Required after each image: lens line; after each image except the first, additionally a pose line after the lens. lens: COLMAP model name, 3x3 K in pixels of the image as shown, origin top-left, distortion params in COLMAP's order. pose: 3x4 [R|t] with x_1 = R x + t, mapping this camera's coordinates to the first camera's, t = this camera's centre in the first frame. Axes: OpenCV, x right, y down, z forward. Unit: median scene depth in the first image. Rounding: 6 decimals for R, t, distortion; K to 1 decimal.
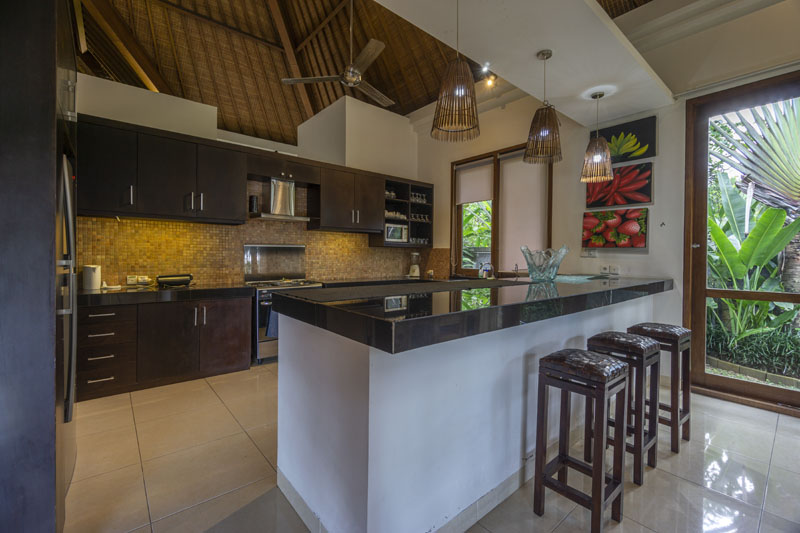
lens RADIAL K [[344.1, 0, 390.2], [0, 344.1, 259.2], [0, 0, 1]] dist [-0.002569, -0.000788]
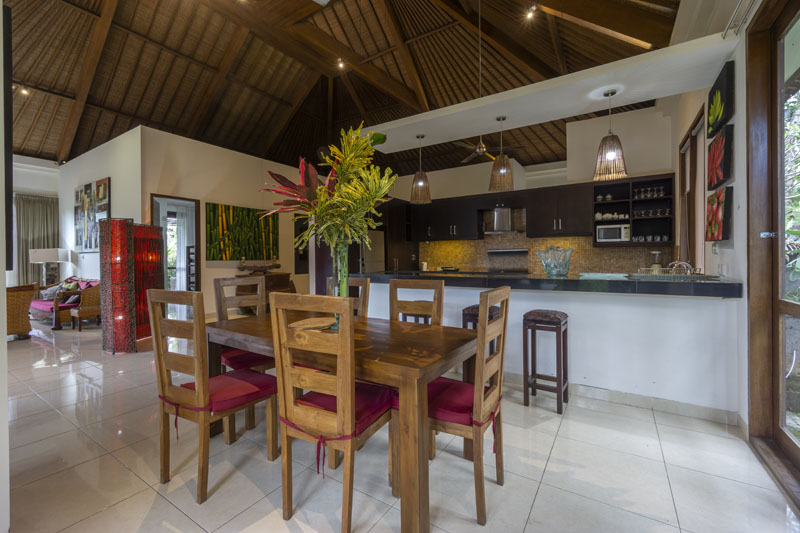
lens RADIAL K [[349.0, 0, 398.1], [0, 349.0, 259.1], [0, 0, 1]] dist [0.000281, 0.000086]
pose [[0.290912, -0.007031, -0.956724, 0.862208], [0.003619, 0.999974, -0.006249, 0.006446], [0.956743, -0.001645, 0.290930, 0.073074]]
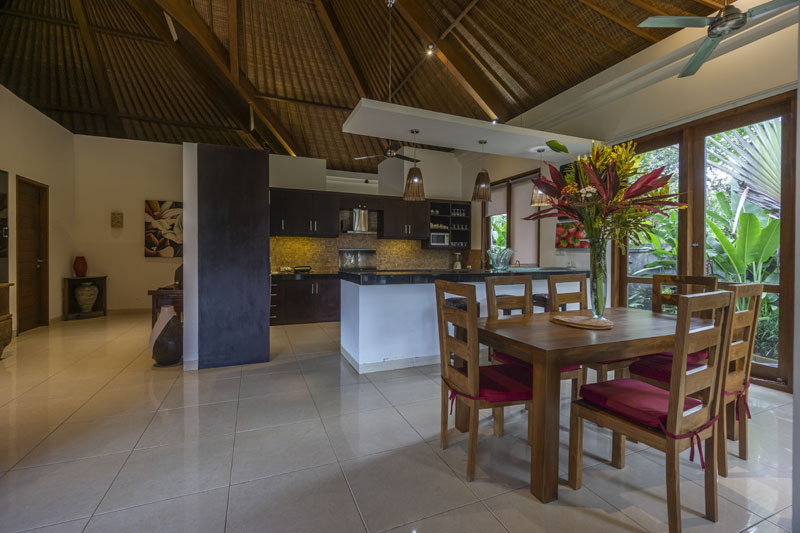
lens RADIAL K [[344.1, 0, 390.2], [0, 344.1, 259.2], [0, 0, 1]] dist [-0.002569, -0.000788]
pose [[0.952297, -0.003565, -0.305151, 0.261391], [0.003919, 0.999992, 0.000549, 0.005471], [0.305146, -0.001718, 0.952304, -0.418190]]
